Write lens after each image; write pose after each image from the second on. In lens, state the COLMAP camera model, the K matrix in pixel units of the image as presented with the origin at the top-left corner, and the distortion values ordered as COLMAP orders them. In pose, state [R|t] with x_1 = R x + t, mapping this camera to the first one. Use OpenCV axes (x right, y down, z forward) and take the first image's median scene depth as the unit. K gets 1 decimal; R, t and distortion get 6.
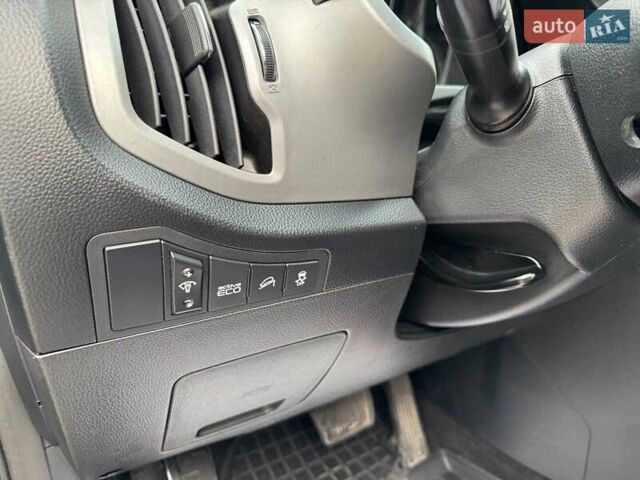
lens RADIAL K [[461.4, 0, 320.0], [0, 461.4, 240.0], [0, 0, 1]] dist [0.011236, -0.005328]
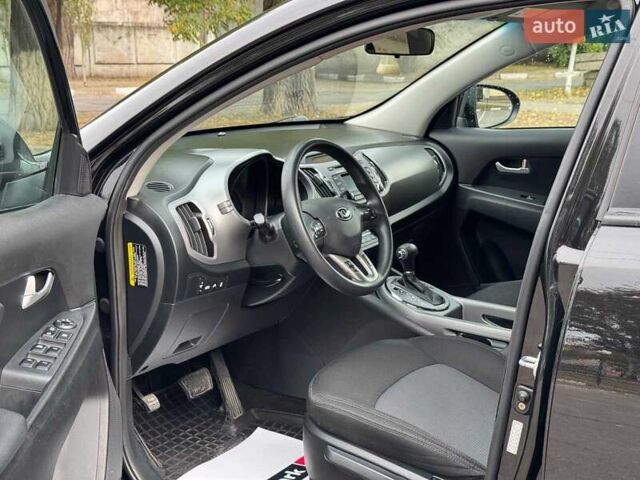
lens RADIAL K [[915.4, 0, 320.0], [0, 915.4, 240.0], [0, 0, 1]] dist [0.140096, -0.079291]
pose [[0.914549, -0.063400, 0.399475, -1.948014], [0.090011, 0.994774, -0.048190, 0.134884], [-0.394332, 0.080030, 0.915477, -5.291593]]
